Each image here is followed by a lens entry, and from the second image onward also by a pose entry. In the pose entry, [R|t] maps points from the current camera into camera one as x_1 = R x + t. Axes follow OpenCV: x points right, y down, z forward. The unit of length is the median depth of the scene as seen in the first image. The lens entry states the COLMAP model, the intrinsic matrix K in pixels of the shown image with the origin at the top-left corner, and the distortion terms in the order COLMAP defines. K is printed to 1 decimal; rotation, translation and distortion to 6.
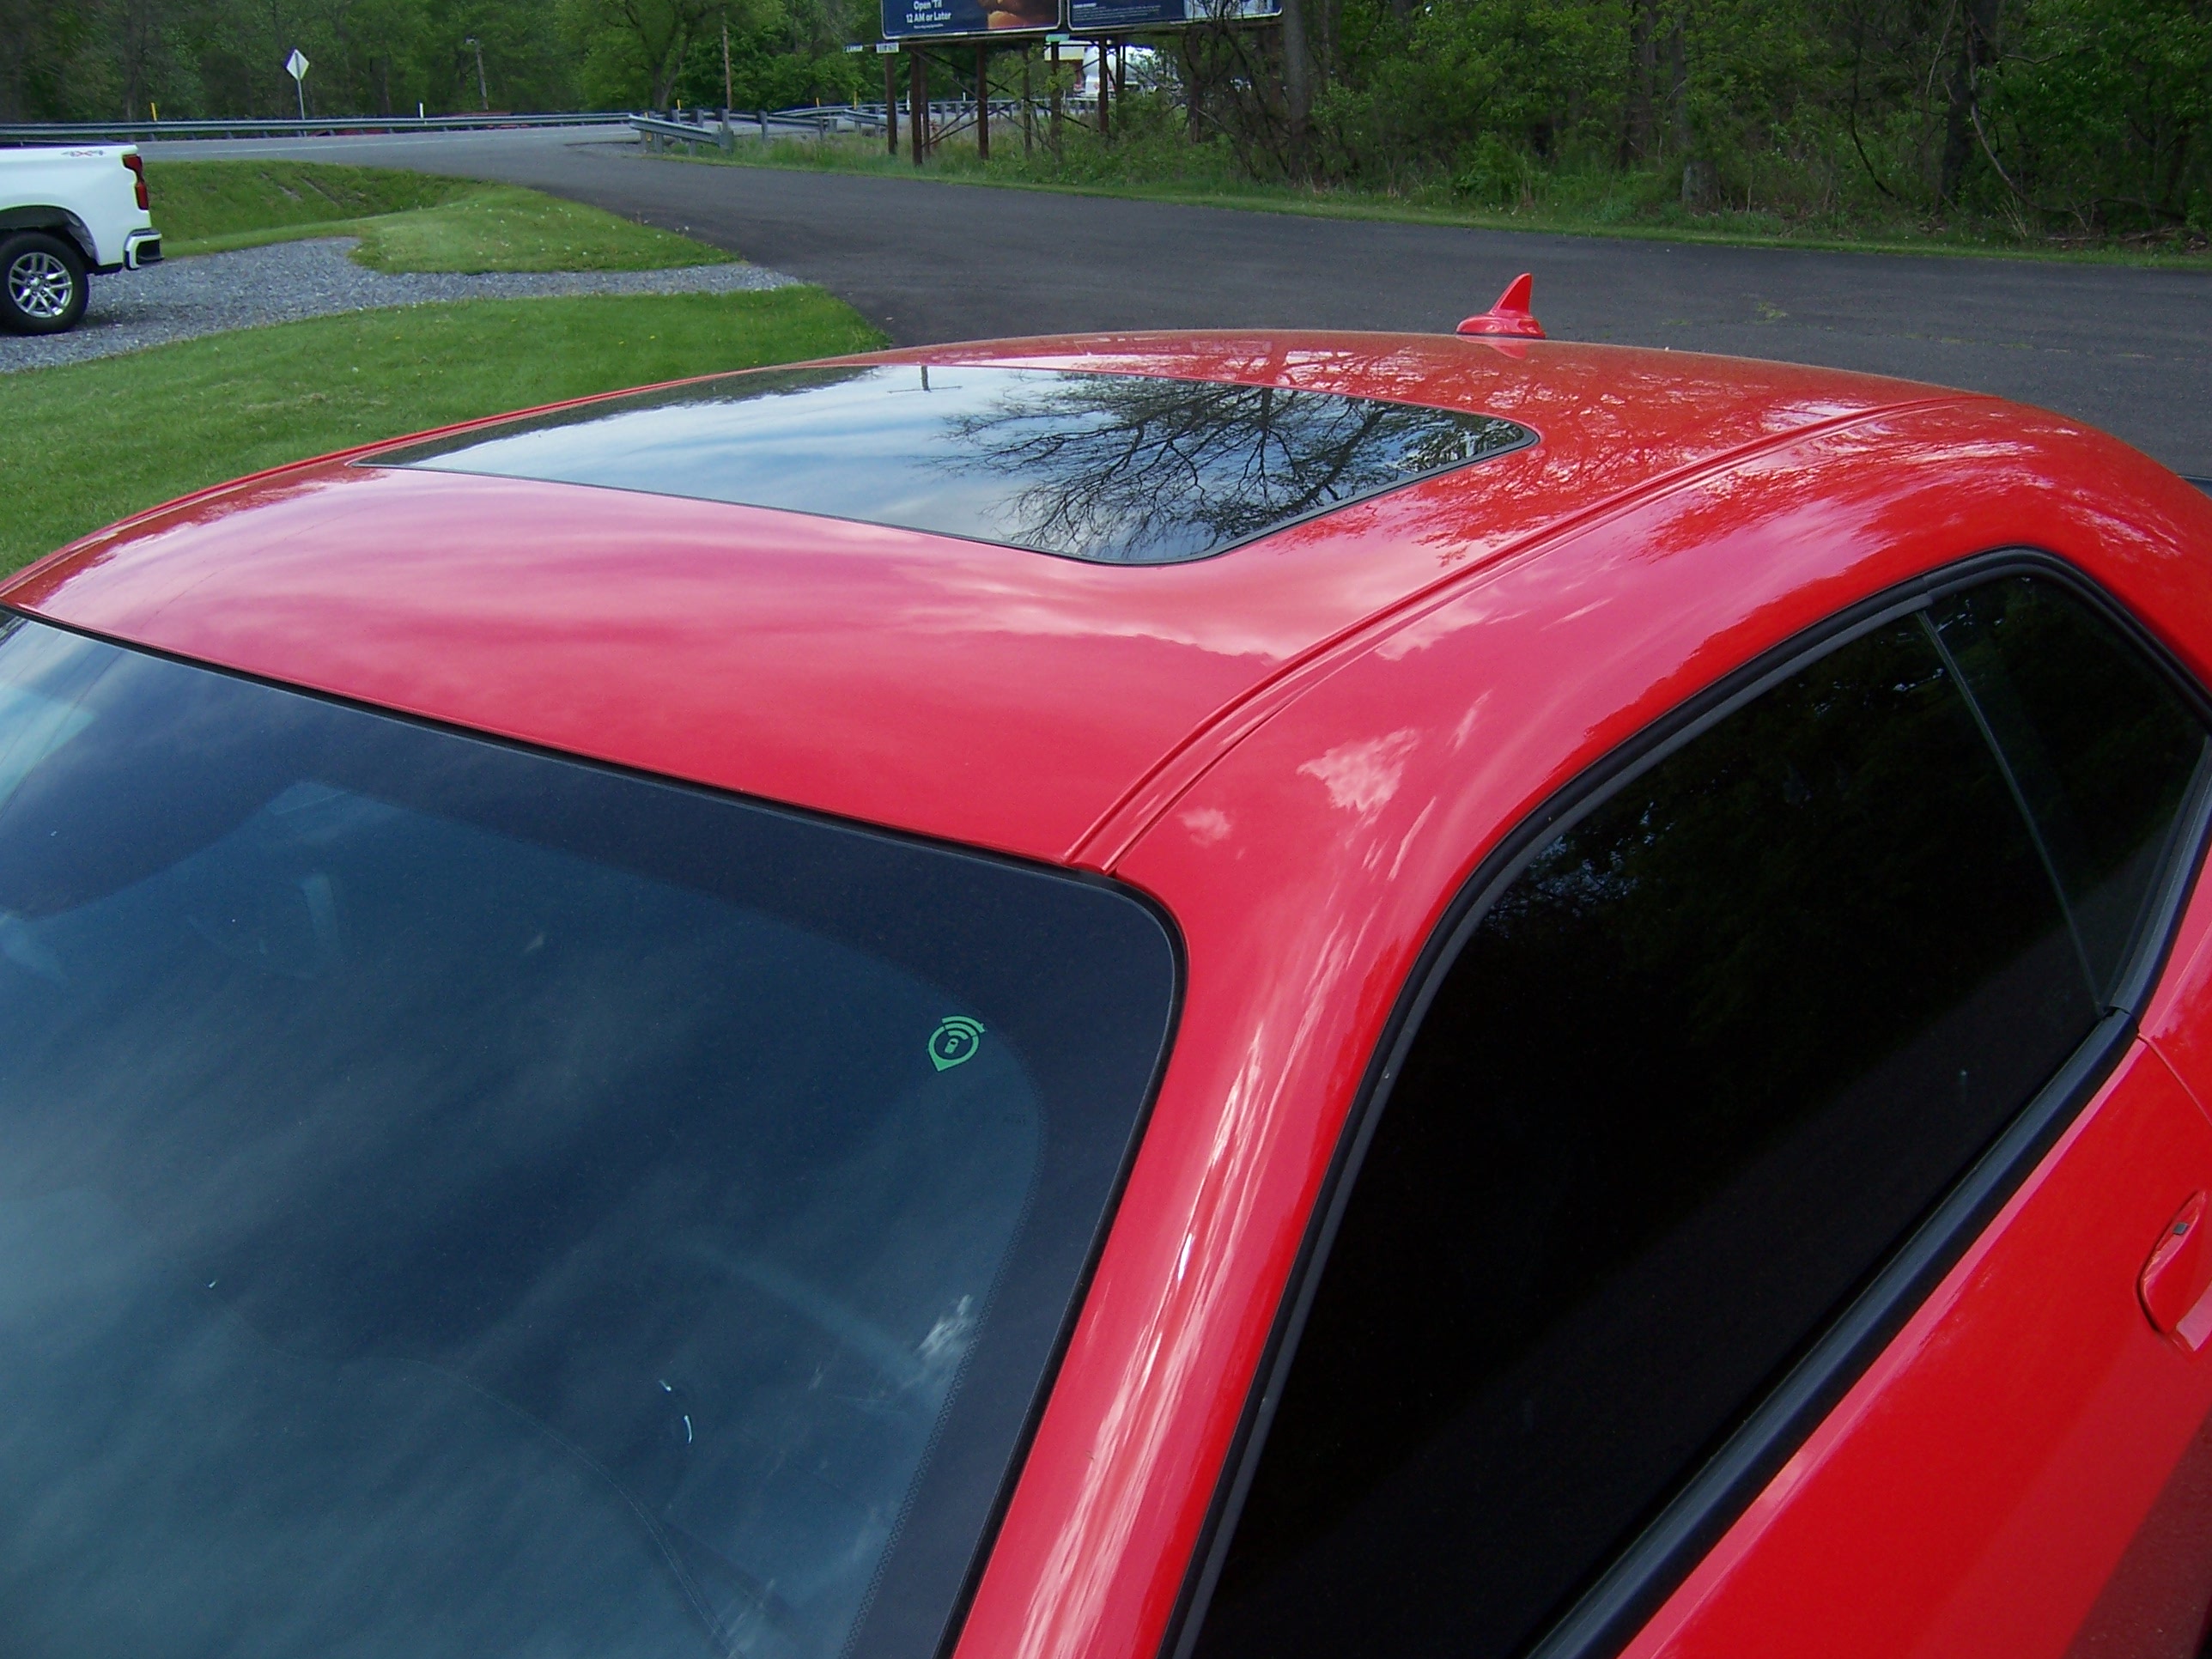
lens RADIAL K [[2267.0, 0, 1105.0], [0, 2267.0, 833.2], [0, 0, 1]] dist [-0.025063, 0.000000]
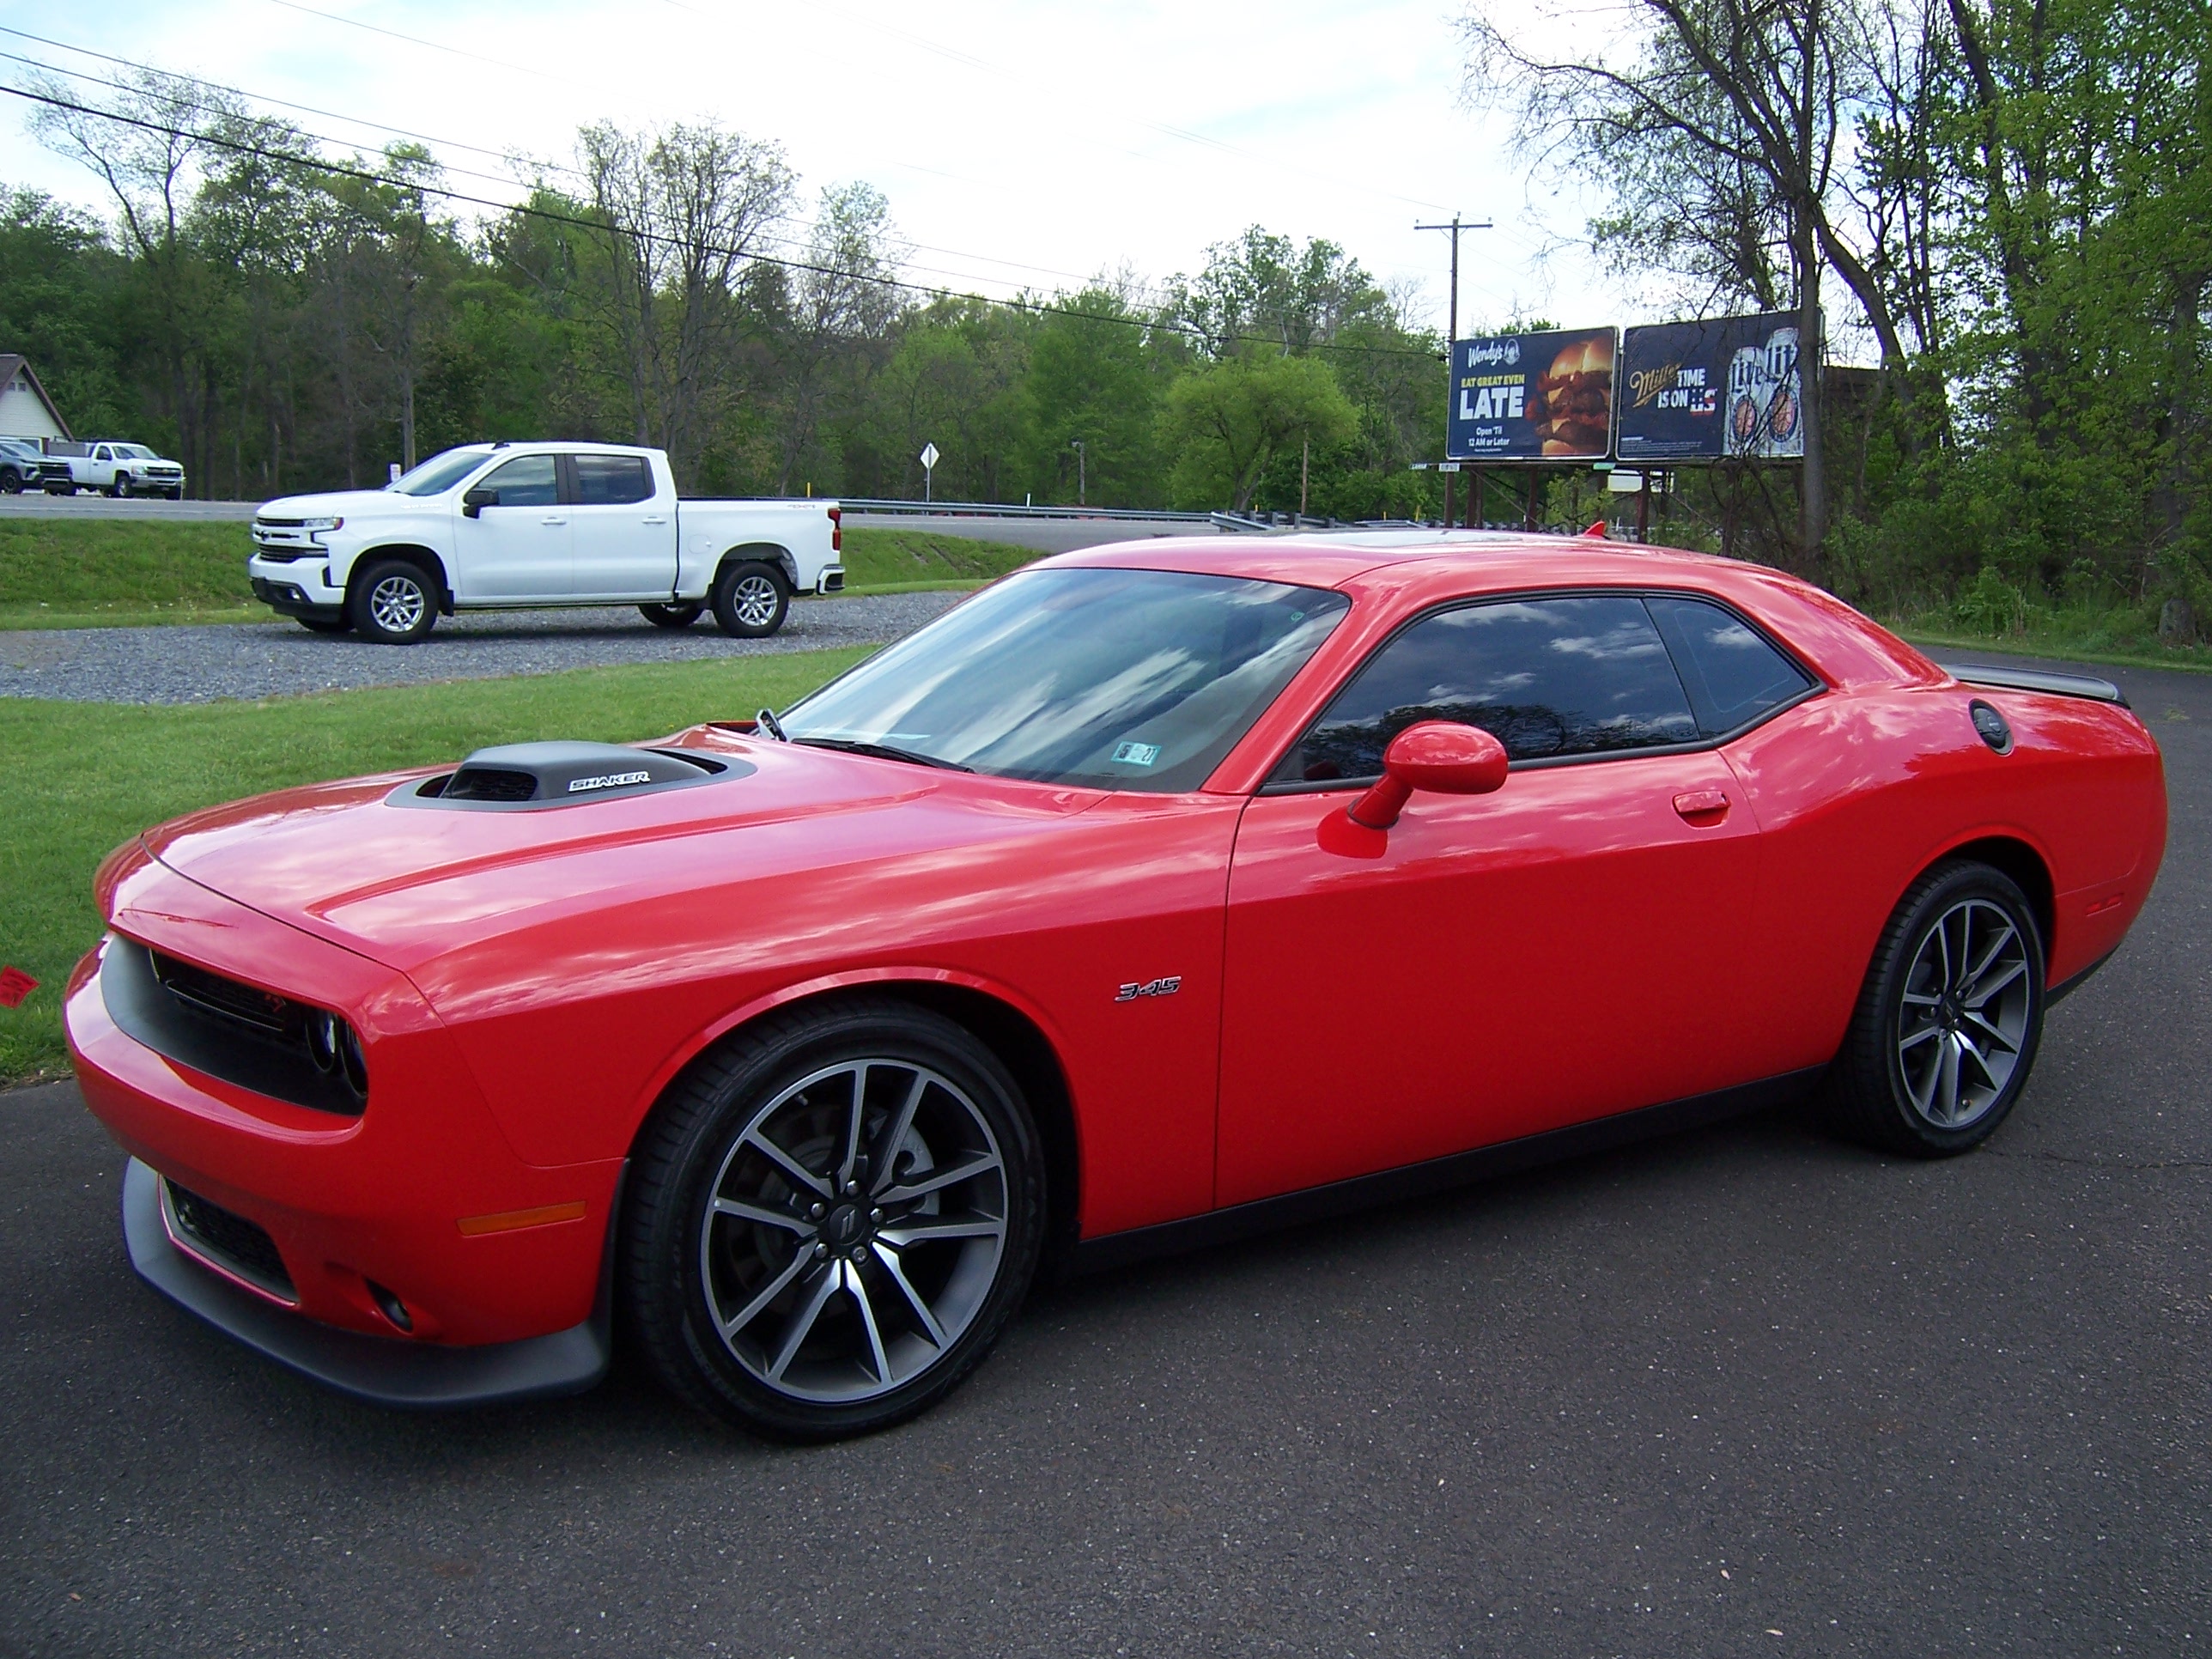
lens RADIAL K [[2267.0, 0, 1104.6], [0, 2267.0, 828.0], [0, 0, 1]] dist [-0.025063, 0.000000]
pose [[0.969056, 0.083626, -0.232243, 0.021647], [-0.123068, 0.979268, -0.160897, 0.037448], [0.213973, 0.184500, 0.959258, -0.101196]]
